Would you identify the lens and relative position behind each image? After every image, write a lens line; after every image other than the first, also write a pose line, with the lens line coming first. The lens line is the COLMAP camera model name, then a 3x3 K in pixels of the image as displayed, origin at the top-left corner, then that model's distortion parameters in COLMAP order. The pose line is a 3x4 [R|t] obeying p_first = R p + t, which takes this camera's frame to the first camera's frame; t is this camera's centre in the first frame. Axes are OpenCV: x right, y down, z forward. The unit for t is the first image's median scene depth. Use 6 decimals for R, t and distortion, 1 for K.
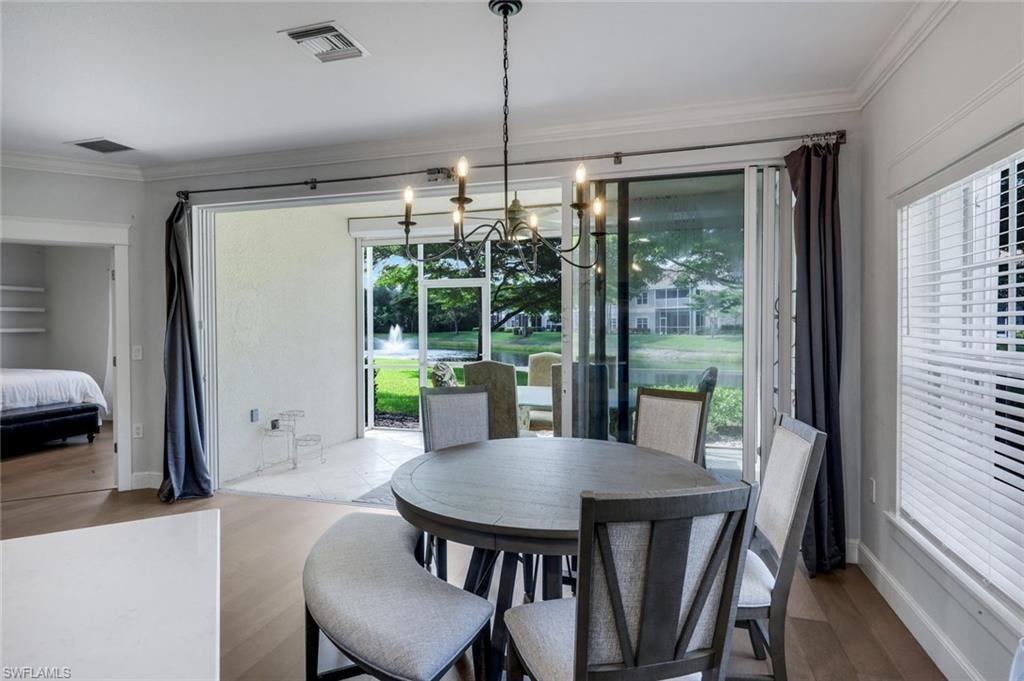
lens RADIAL K [[540.9, 0, 533.1], [0, 540.9, 329.2], [0, 0, 1]] dist [0.003362, 0.000108]
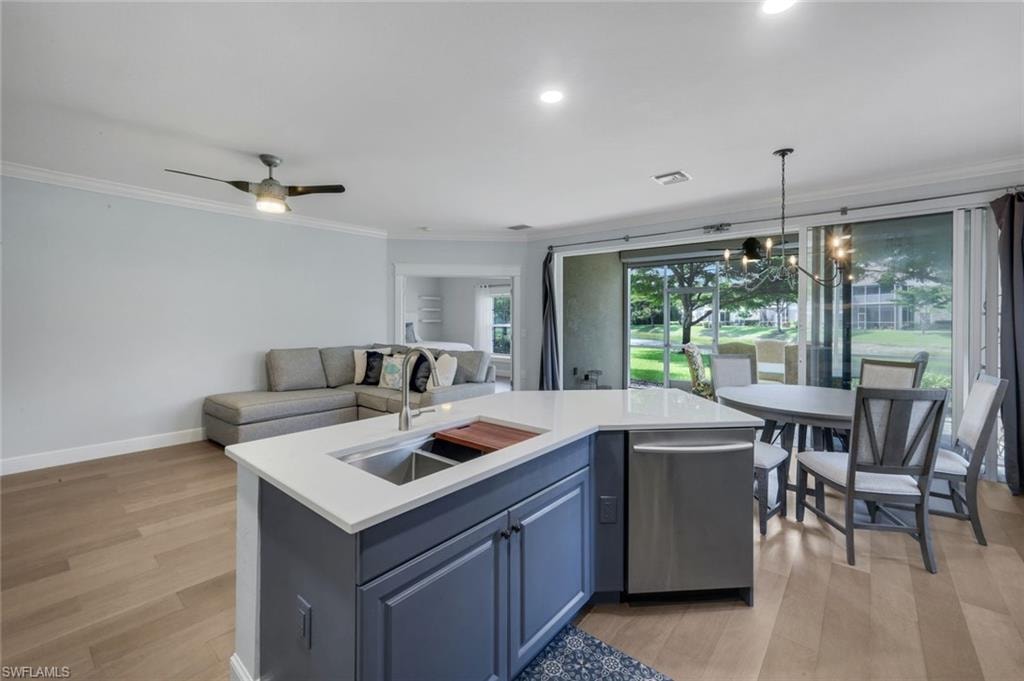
lens RADIAL K [[429.9, 0, 519.4], [0, 429.9, 319.0], [0, 0, 1]] dist [0.003288, -0.000043]
pose [[0.907800, 0.003616, -0.419389, -0.136078], [-0.007200, 0.999950, -0.006964, 0.005244], [0.419342, 0.009342, 0.907780, -0.407076]]
